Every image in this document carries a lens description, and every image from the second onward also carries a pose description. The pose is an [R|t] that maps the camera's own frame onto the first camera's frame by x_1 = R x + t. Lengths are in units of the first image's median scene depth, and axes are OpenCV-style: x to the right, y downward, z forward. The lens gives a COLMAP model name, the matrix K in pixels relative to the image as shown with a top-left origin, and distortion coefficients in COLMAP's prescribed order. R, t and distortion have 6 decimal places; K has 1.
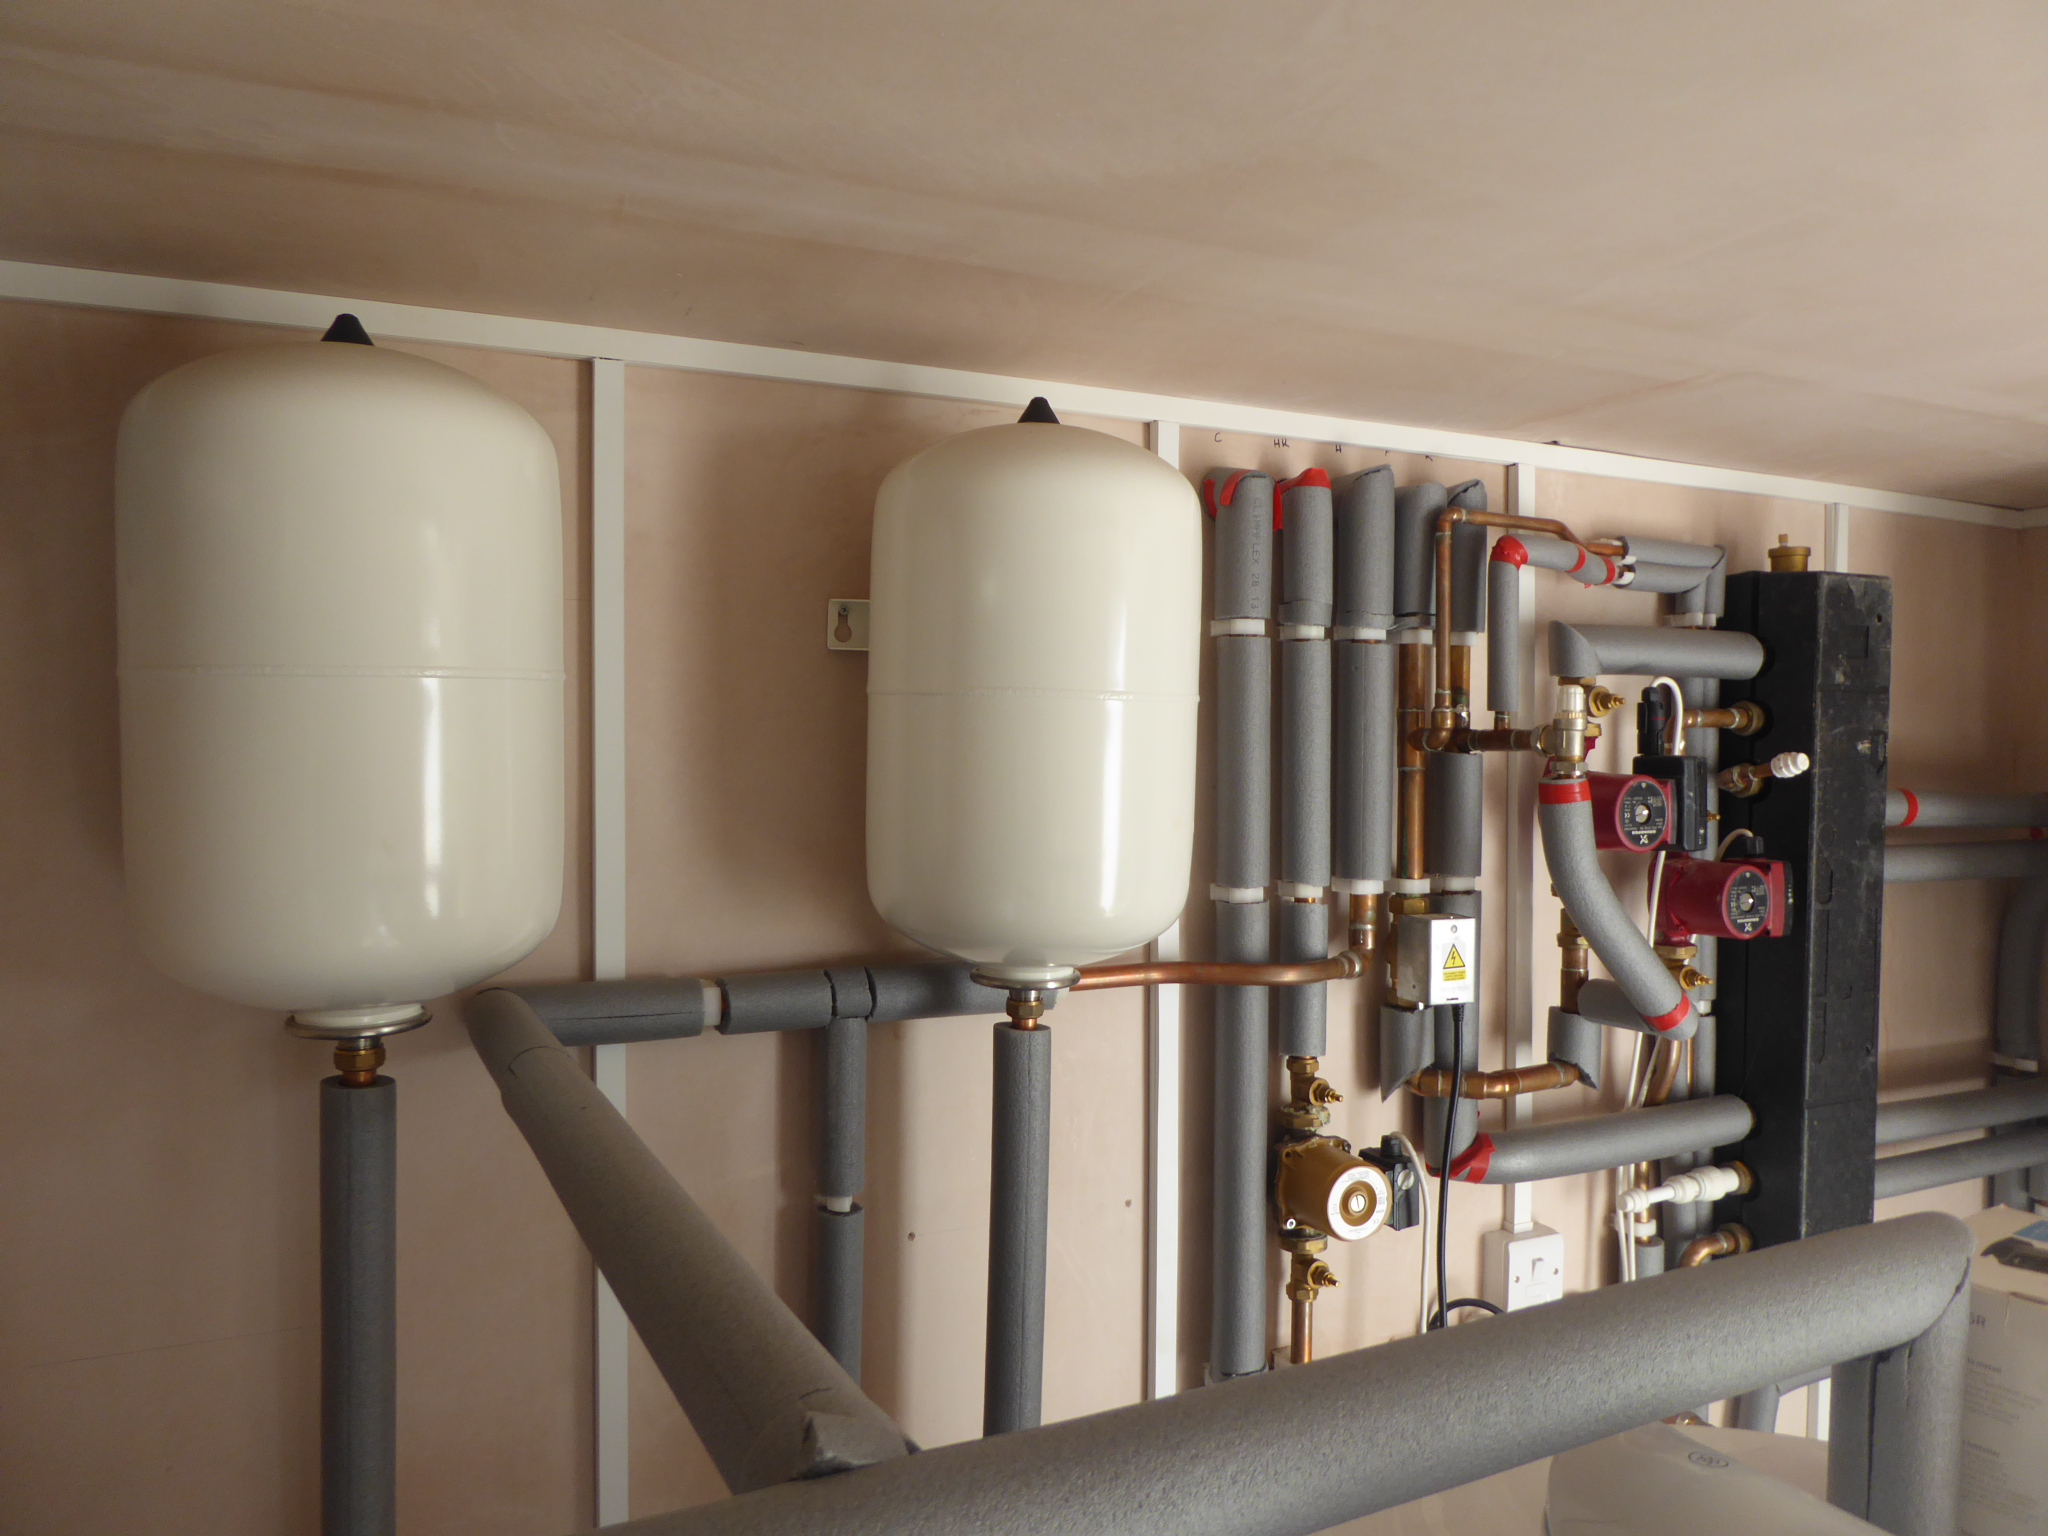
lens RADIAL K [[1461.3, 0, 1048.5], [0, 1461.3, 753.4], [0, 0, 1]] dist [-0.023412, 0.004450]
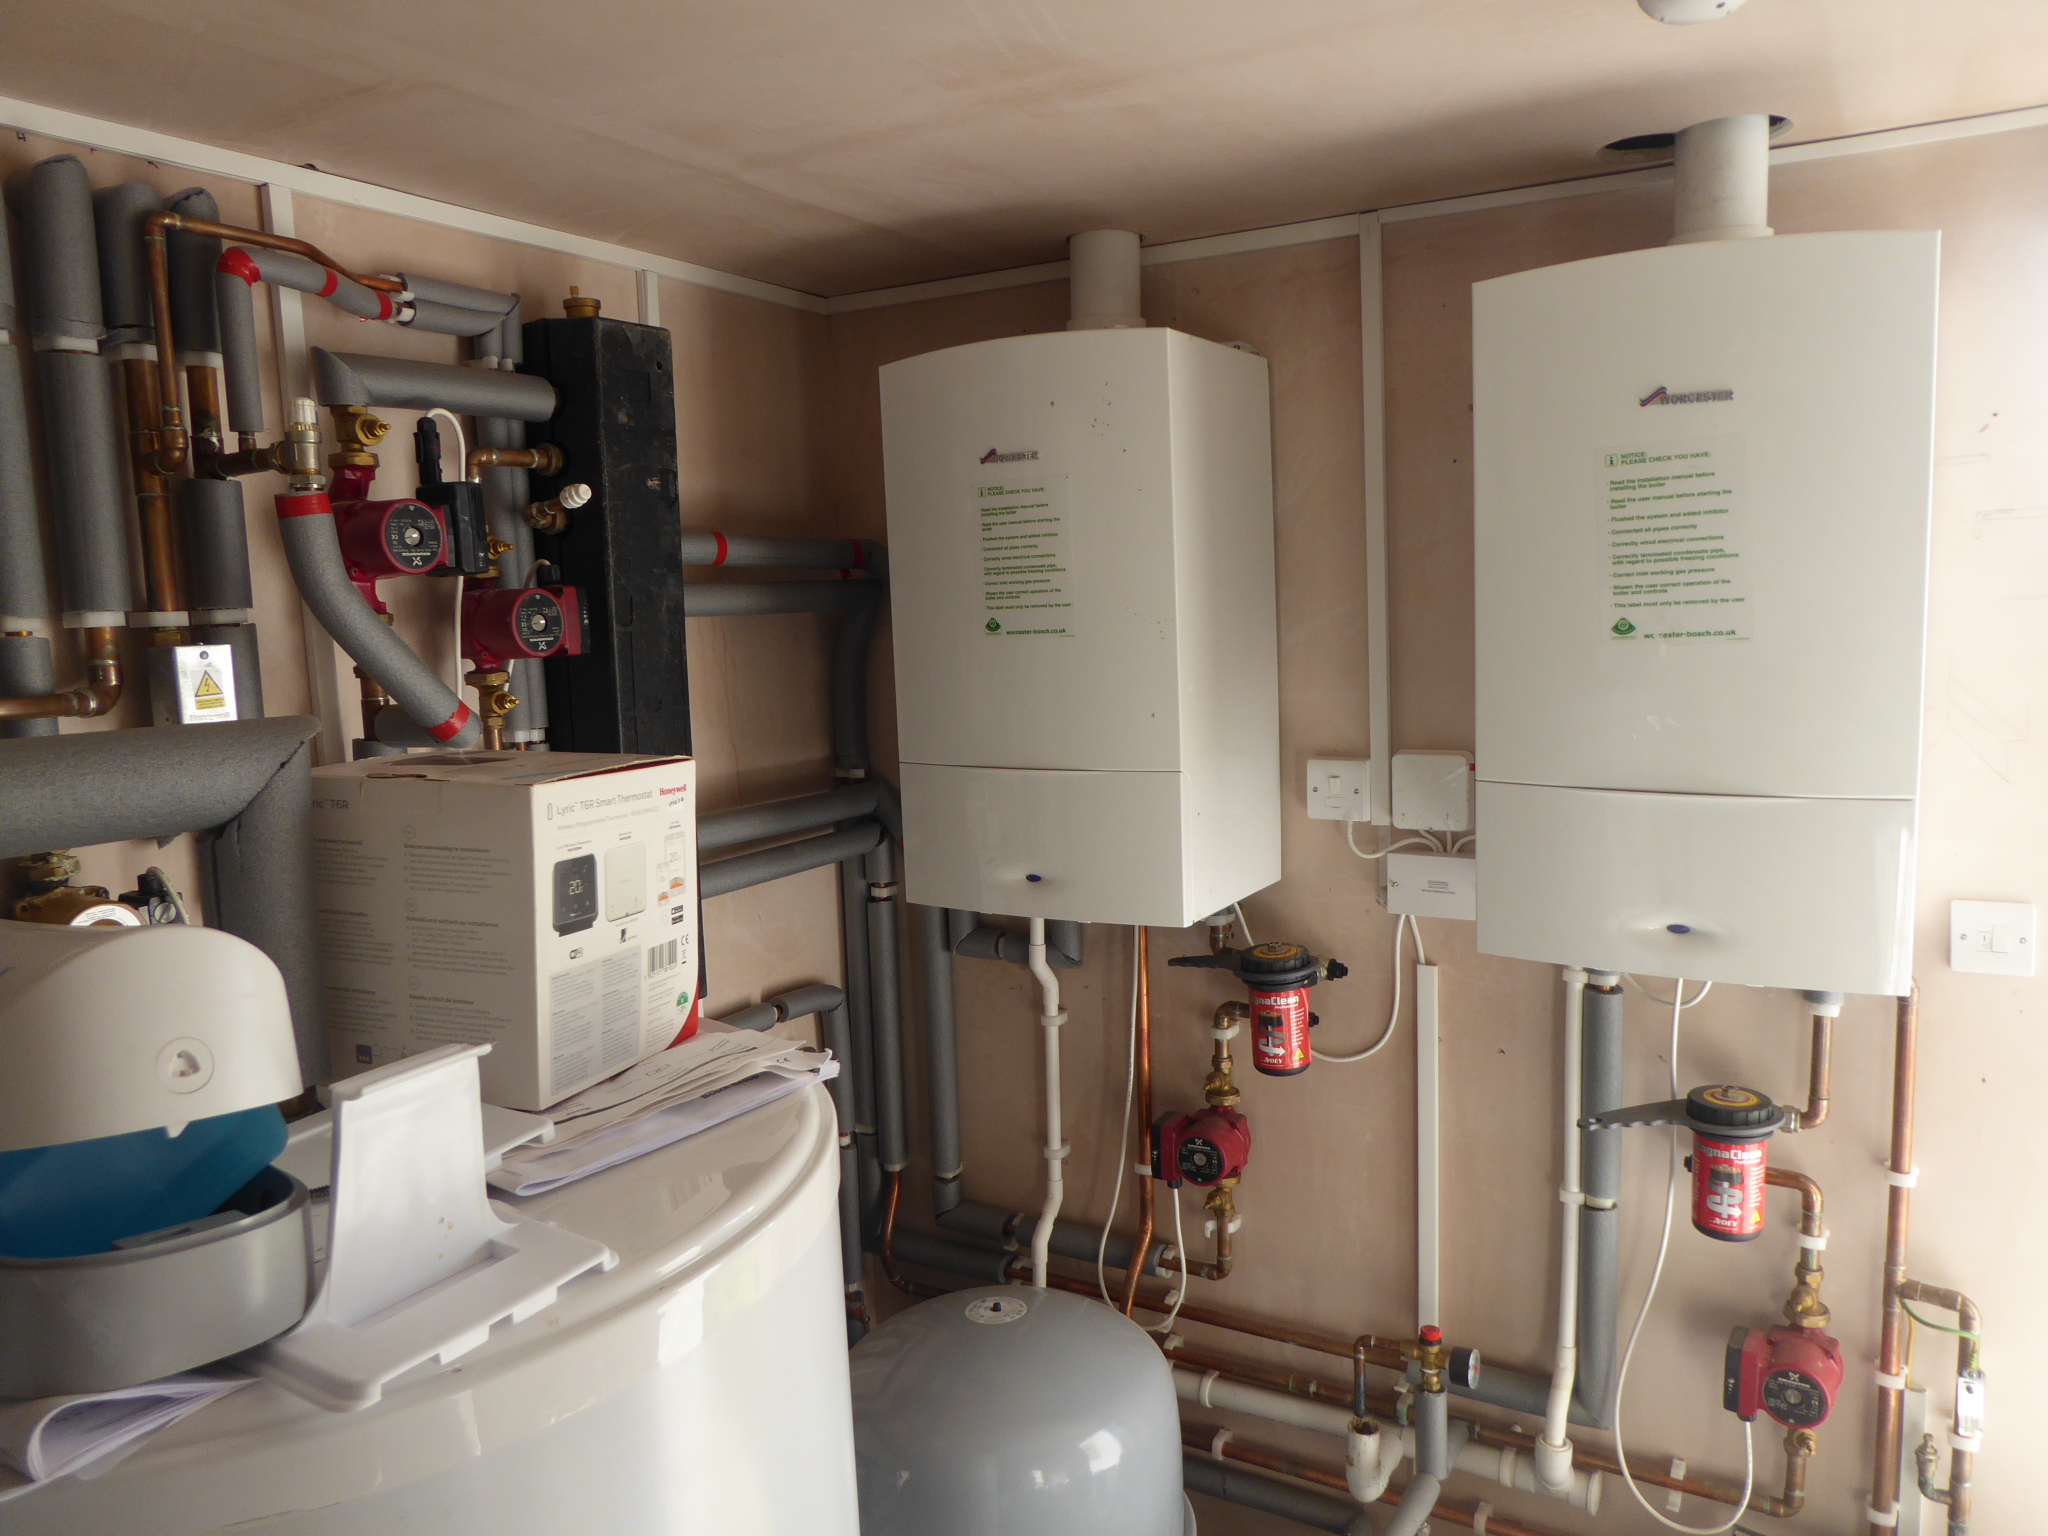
lens RADIAL K [[1461.3, 0, 1048.5], [0, 1461.3, 753.4], [0, 0, 1]] dist [-0.023412, 0.004450]
pose [[0.831715, -0.100448, 0.546040, 0.194041], [0.051924, 0.993260, 0.103627, 0.104955], [-0.552769, -0.057836, 0.831325, -0.106003]]
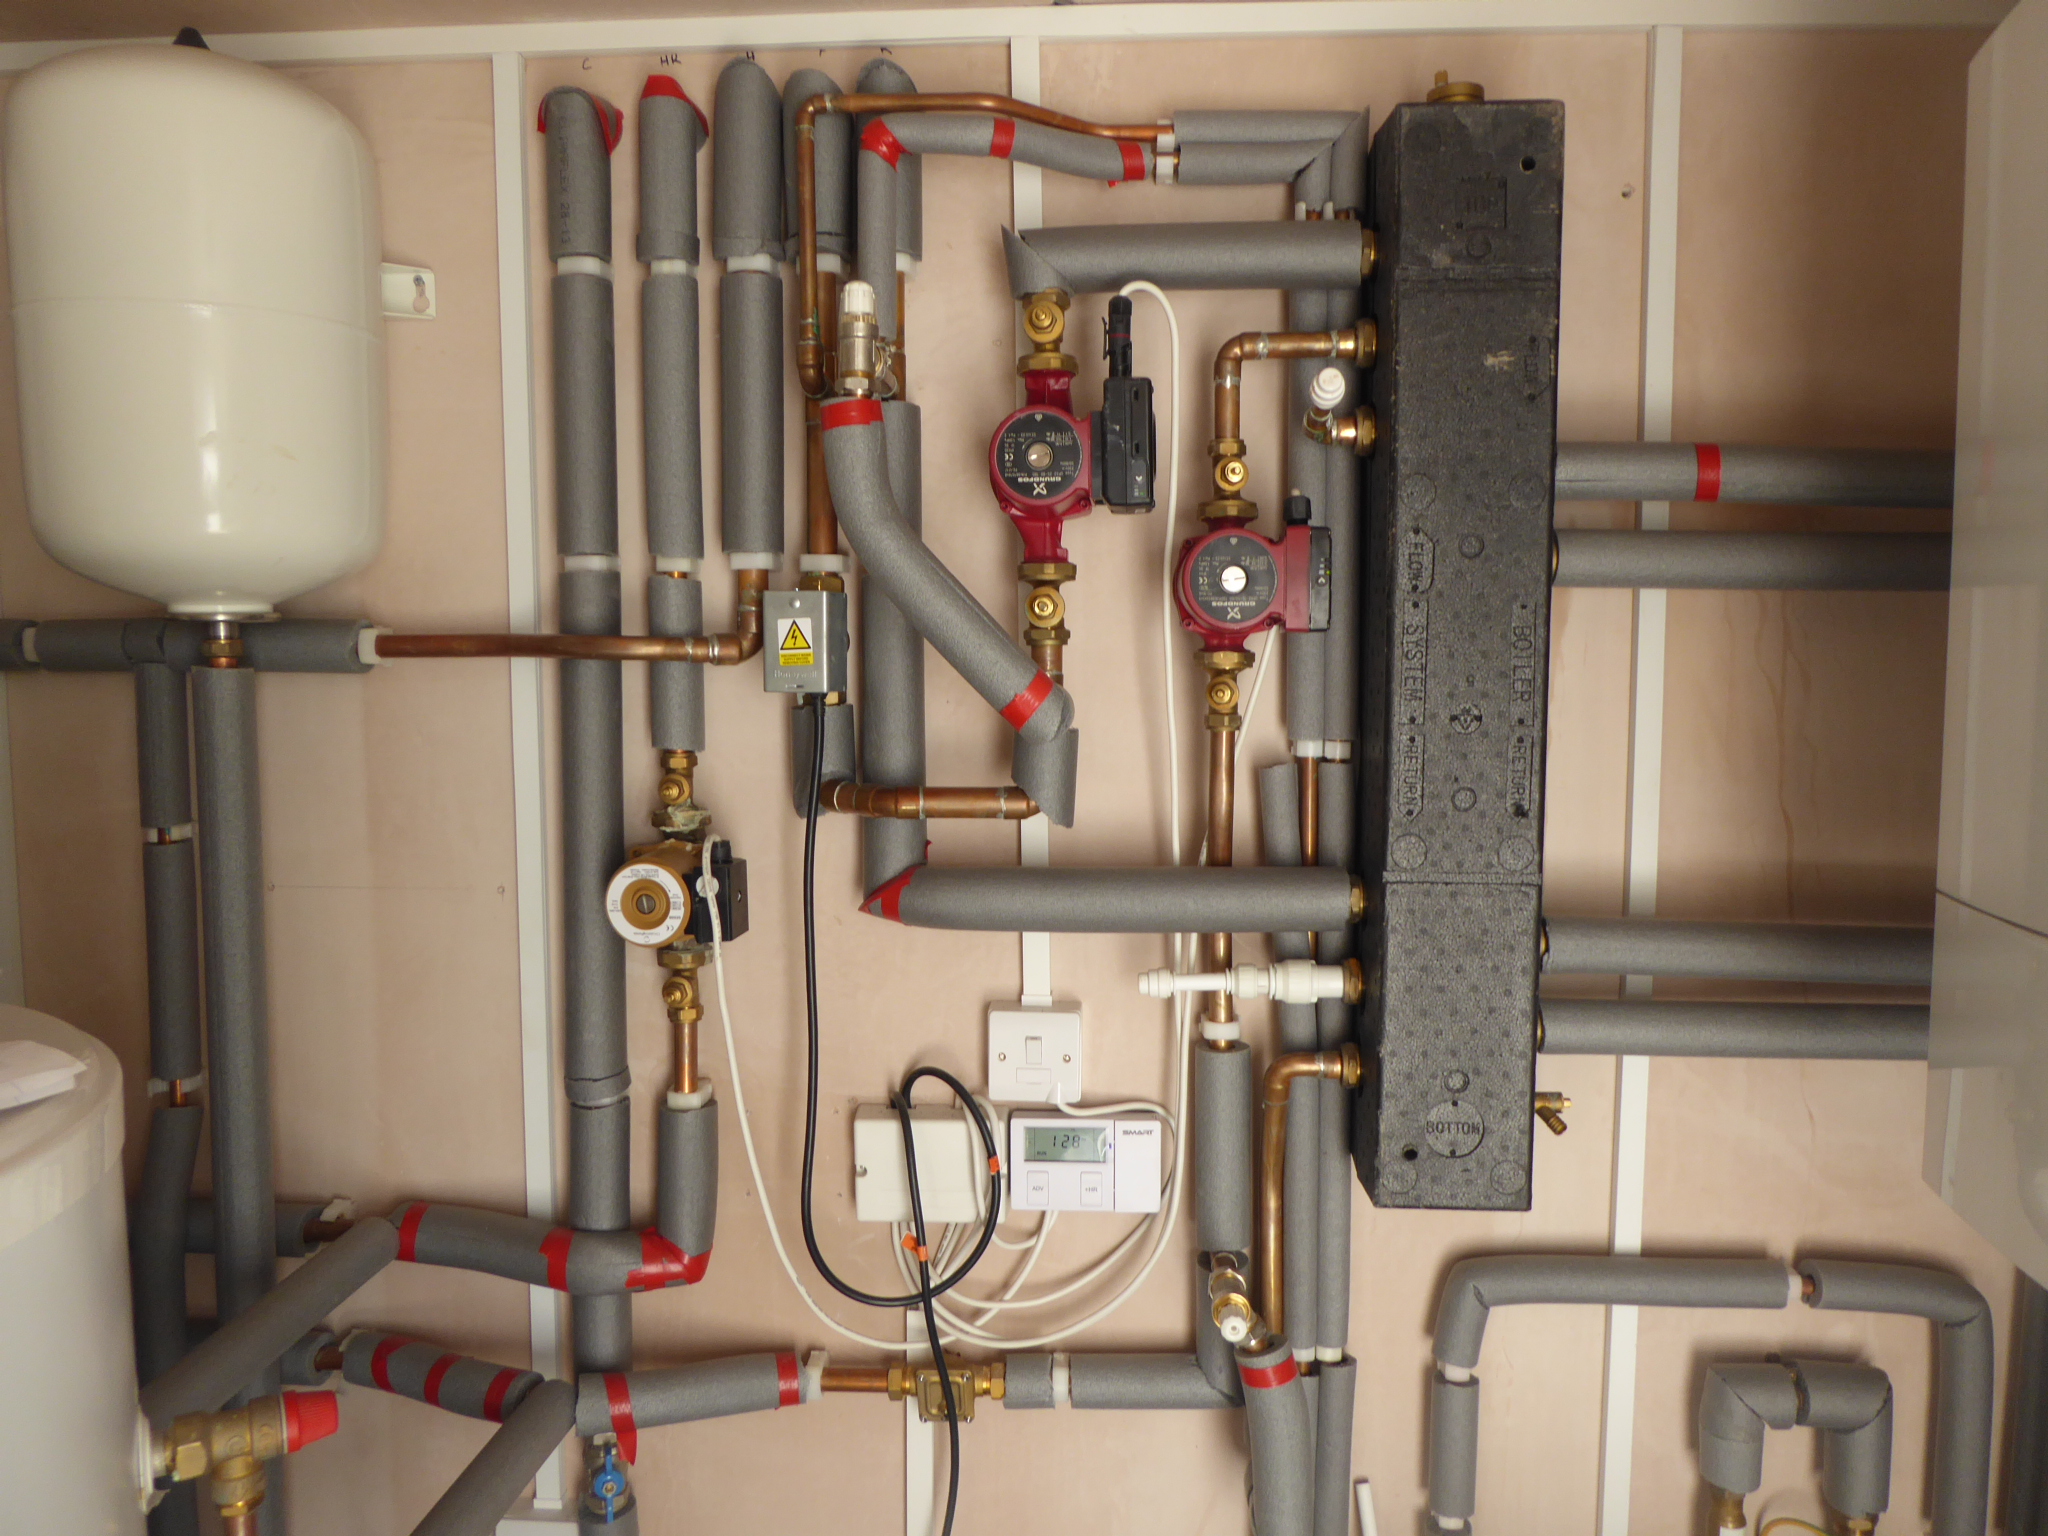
lens RADIAL K [[1461.3, 0, 1048.5], [0, 1461.3, 753.4], [0, 0, 1]] dist [-0.023412, 0.004450]
pose [[0.867752, 0.029817, -0.496102, 0.755822], [-0.000996, 0.998301, 0.058259, 0.145123], [0.496996, -0.050061, 0.866308, 0.313720]]
